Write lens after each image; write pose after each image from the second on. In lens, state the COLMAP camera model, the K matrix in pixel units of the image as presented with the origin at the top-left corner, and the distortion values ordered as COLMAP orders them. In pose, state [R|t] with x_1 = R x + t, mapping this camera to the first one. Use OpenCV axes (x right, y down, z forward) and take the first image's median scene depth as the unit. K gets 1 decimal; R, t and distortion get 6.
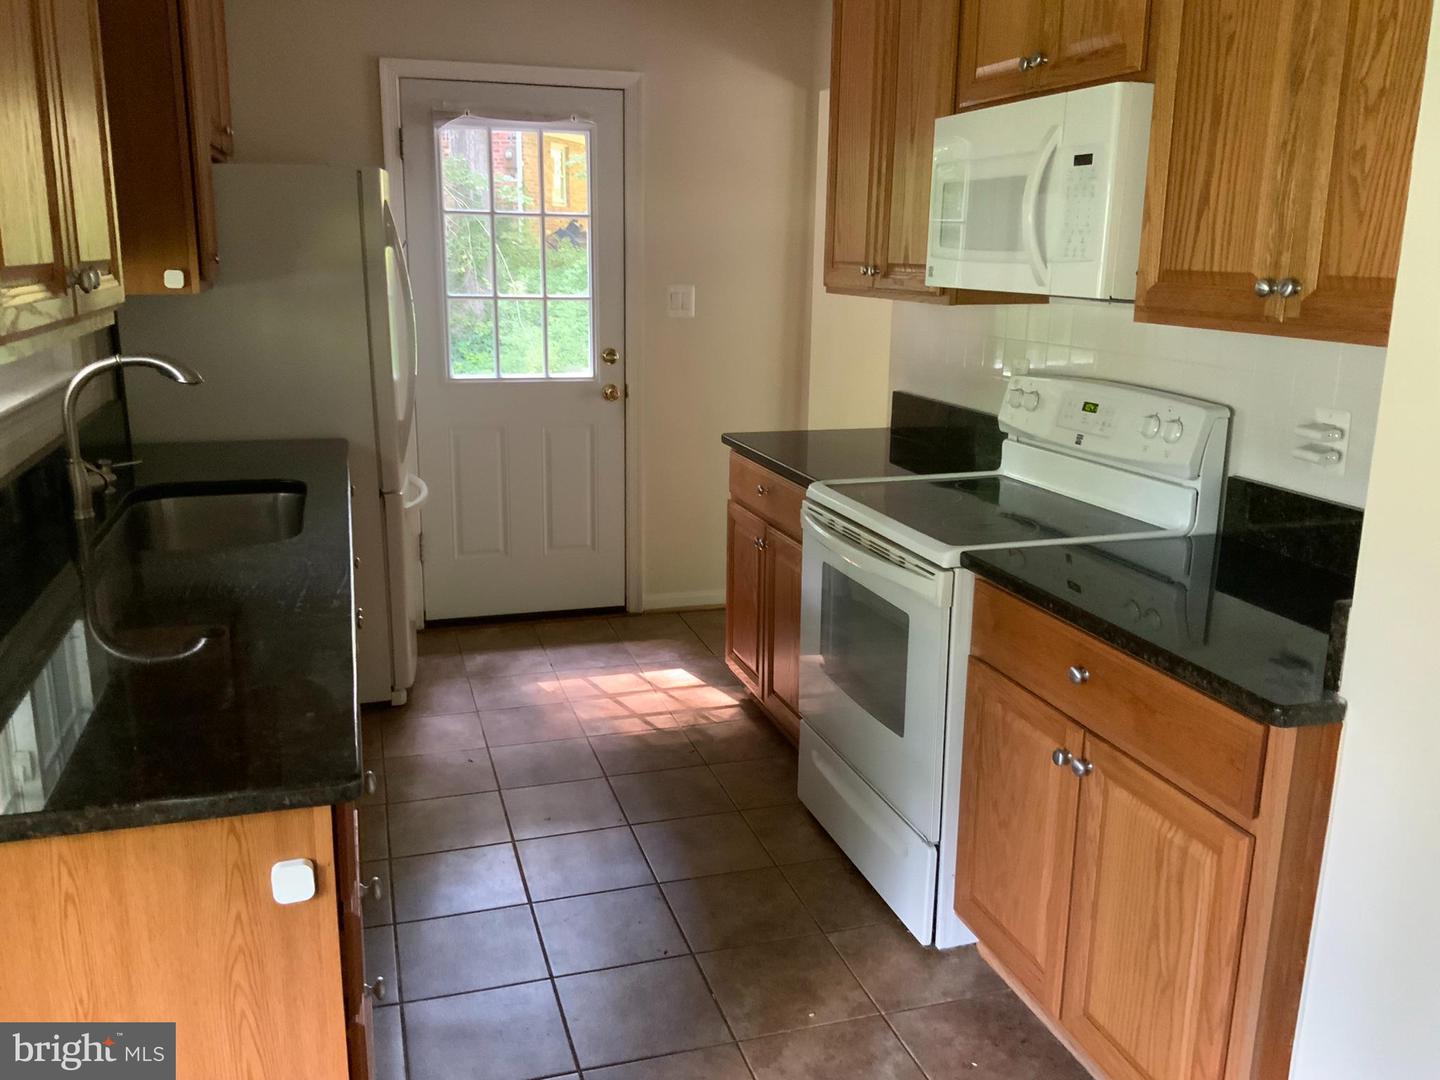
lens RADIAL K [[1199.6, 0, 714.7], [0, 1199.6, 539.6], [0, 0, 1]] dist [0.068290, -0.075624]
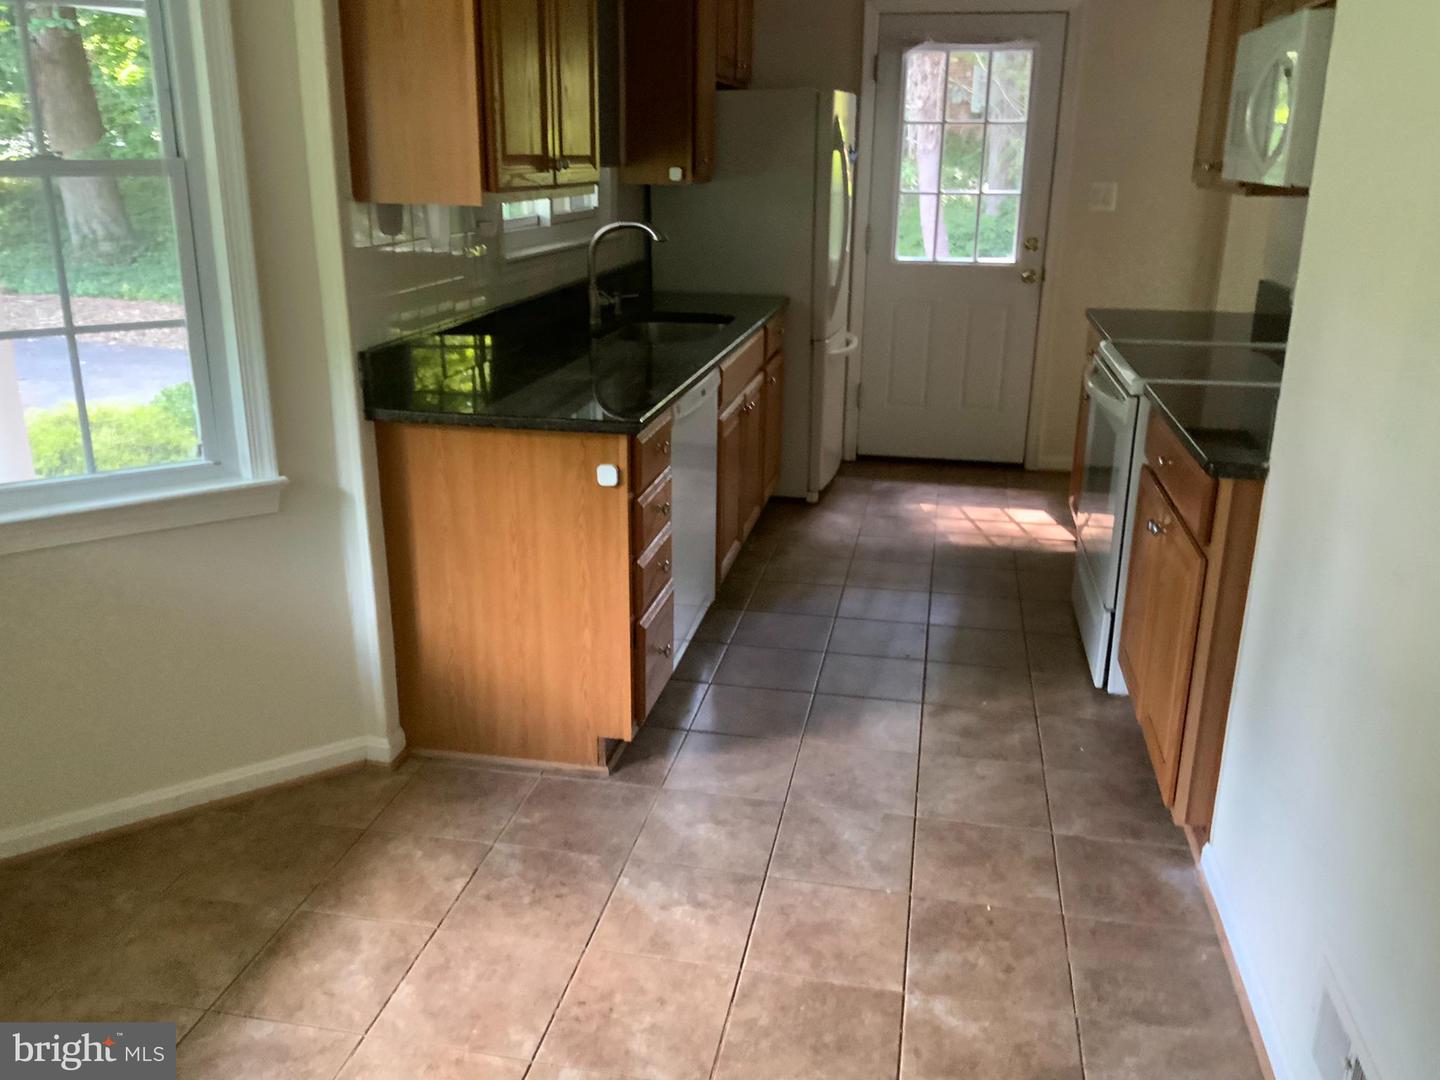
lens RADIAL K [[1199.6, 0, 724.3], [0, 1199.6, 536.6], [0, 0, 1]] dist [0.068290, -0.075624]
pose [[0.887408, 0.137173, -0.440103, 0.239209], [-0.108057, 0.990000, 0.090683, 0.062969], [0.448142, -0.032916, 0.893356, -0.228645]]
